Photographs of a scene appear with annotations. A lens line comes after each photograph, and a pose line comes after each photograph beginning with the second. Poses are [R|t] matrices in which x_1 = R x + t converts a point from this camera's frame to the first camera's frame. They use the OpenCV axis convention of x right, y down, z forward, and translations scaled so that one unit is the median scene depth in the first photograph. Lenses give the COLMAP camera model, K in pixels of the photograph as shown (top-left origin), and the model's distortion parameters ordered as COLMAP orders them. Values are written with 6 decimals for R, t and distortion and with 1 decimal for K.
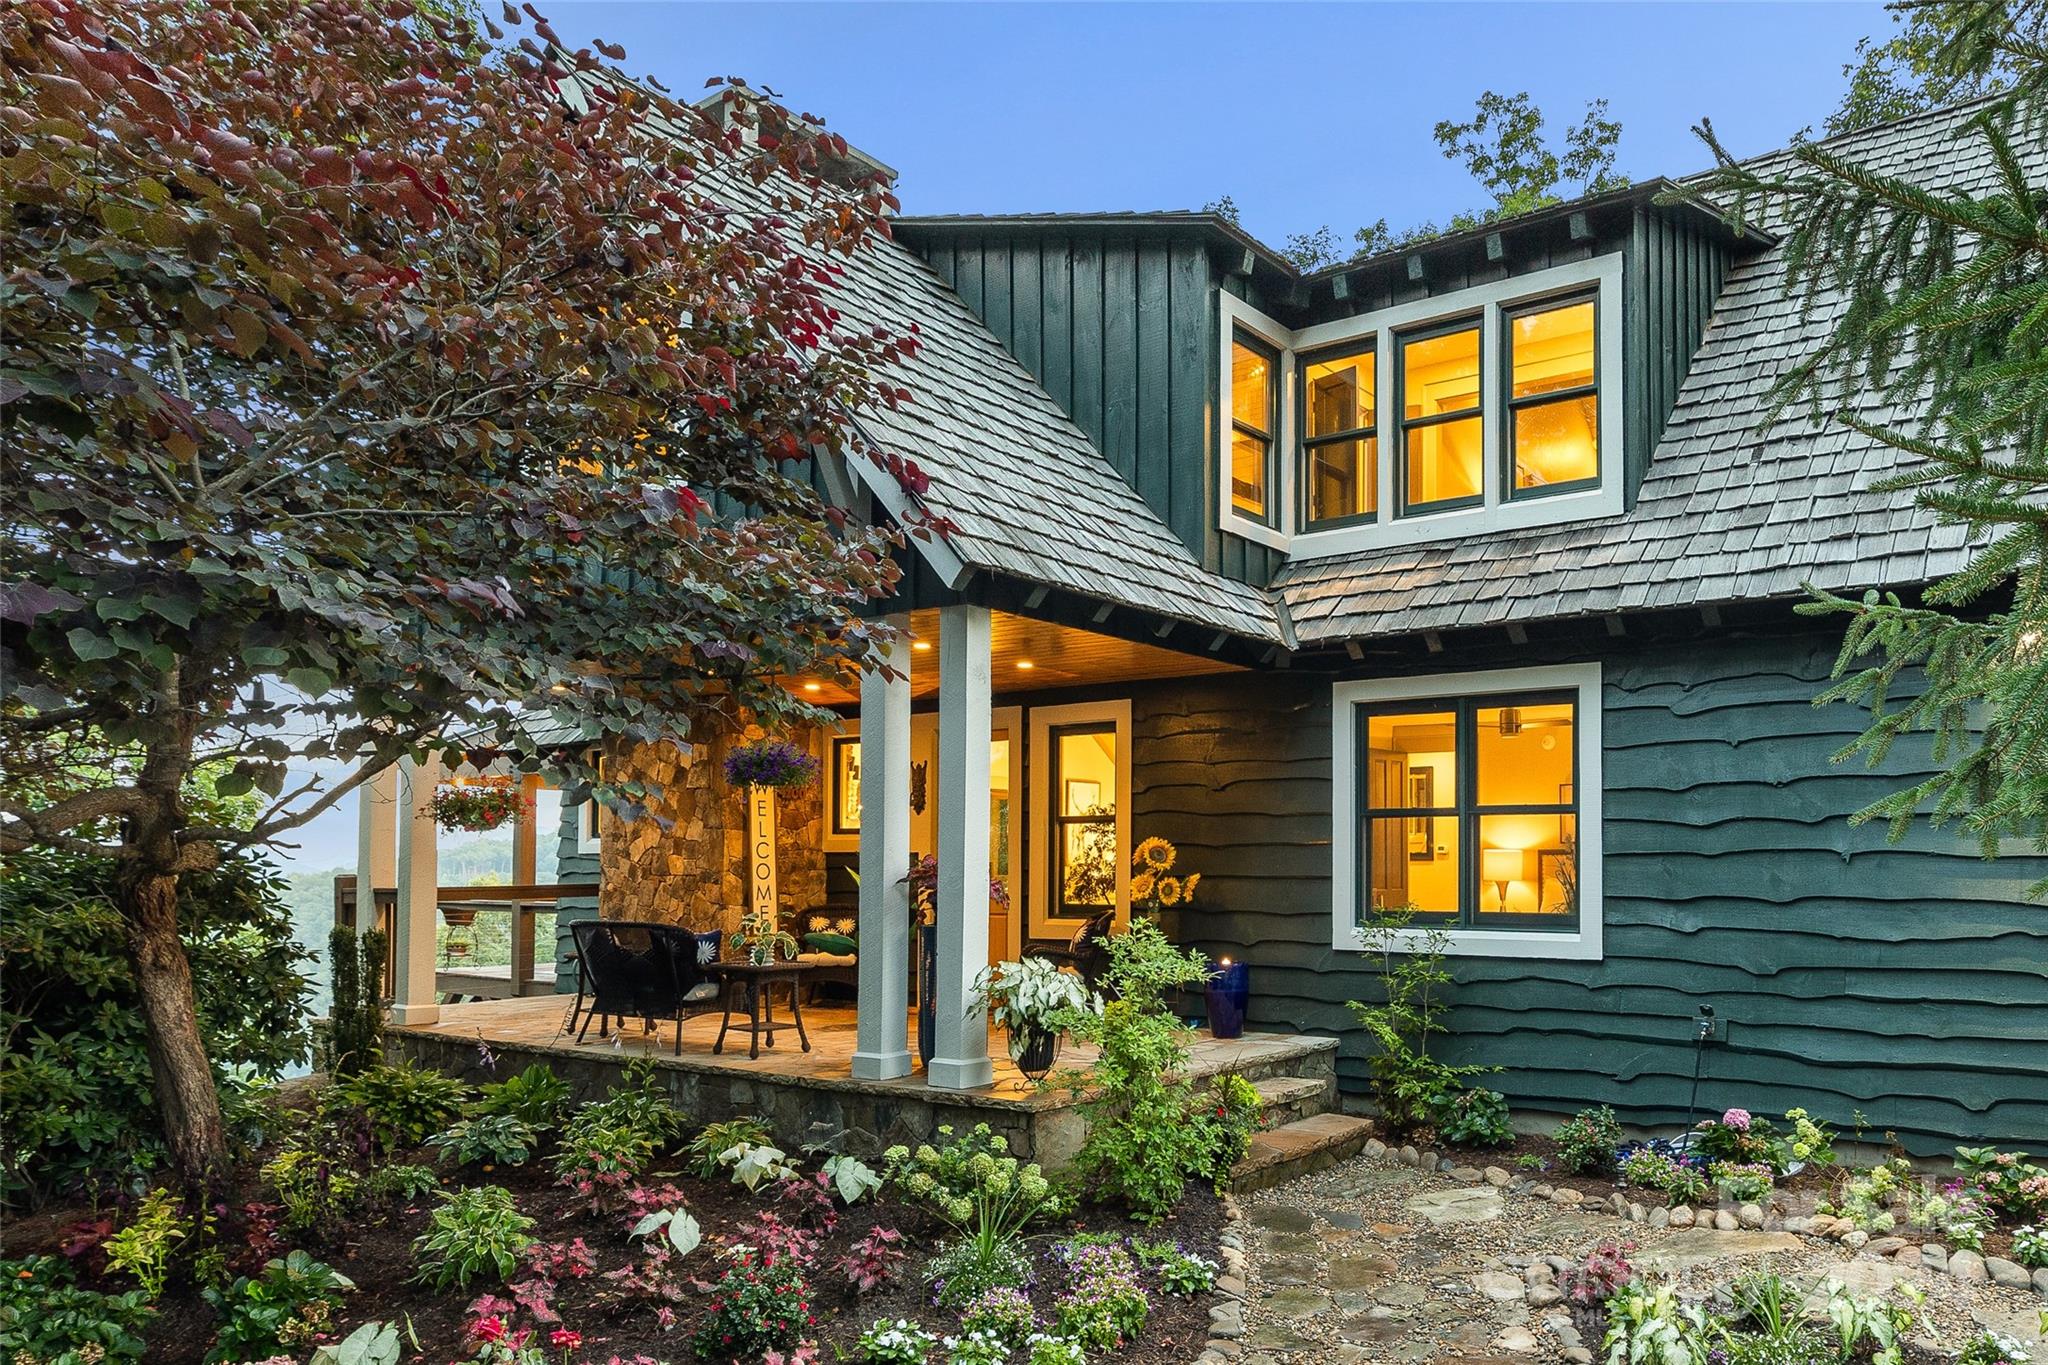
lens RADIAL K [[1512.5, 0, 1260.5], [0, 1512.5, 796.4], [0, 0, 1]] dist [0.002872, 0.000236]
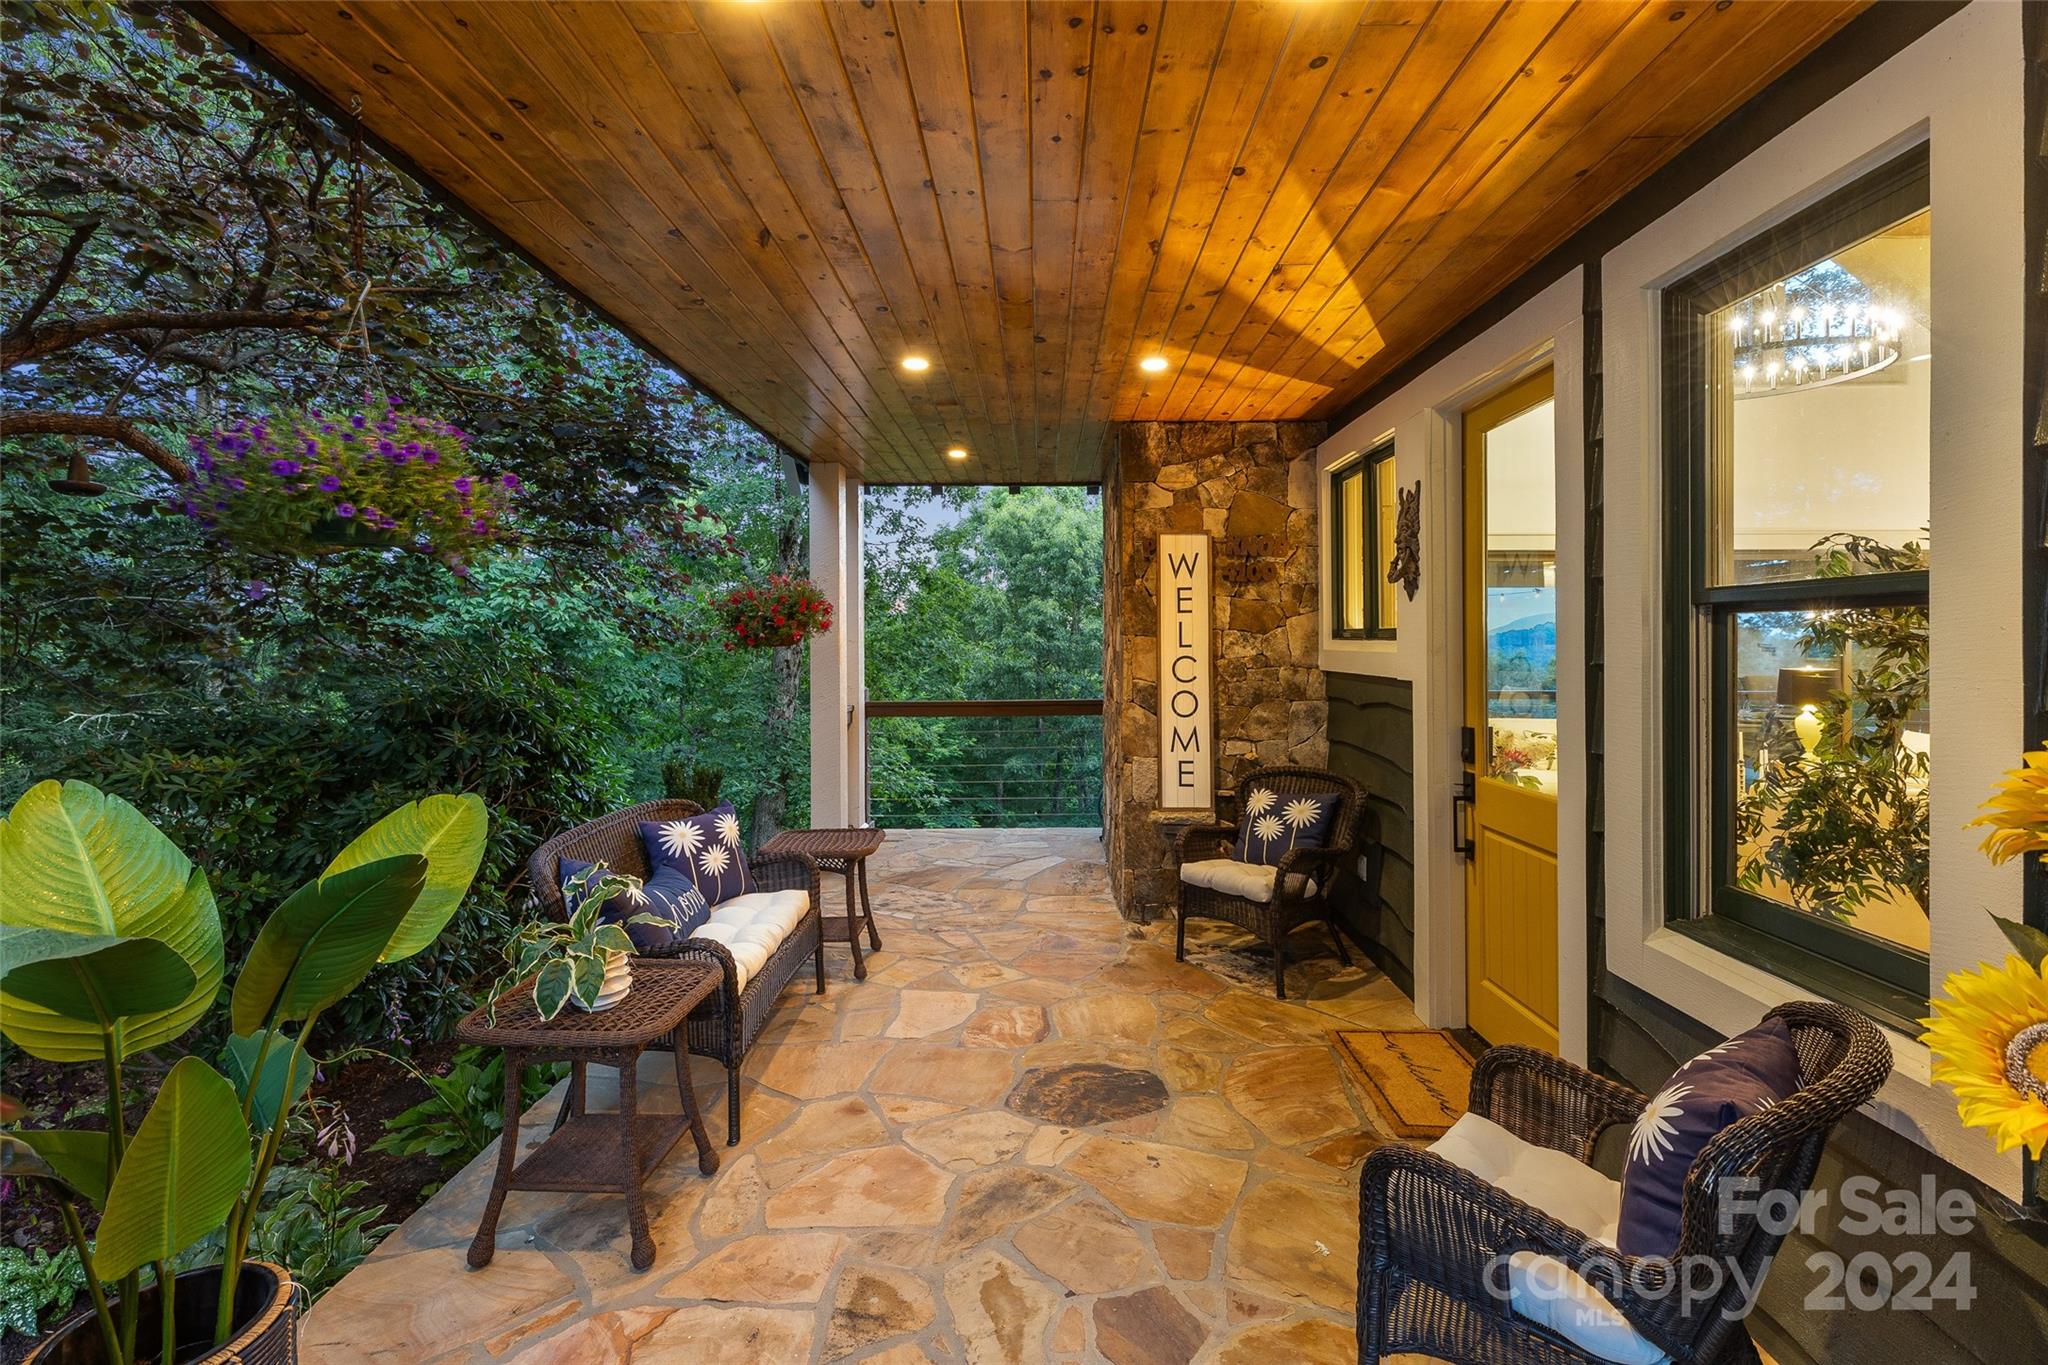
lens RADIAL K [[944.6, 0, 1010.5], [0, 944.6, 638.9], [0, 0, 1]] dist [0.000302, -0.000125]
pose [[0.535903, -0.001825, -0.844278, -0.061857], [0.036536, 0.999111, 0.021032, 0.017175], [0.843489, -0.042117, 0.535493, 0.965764]]
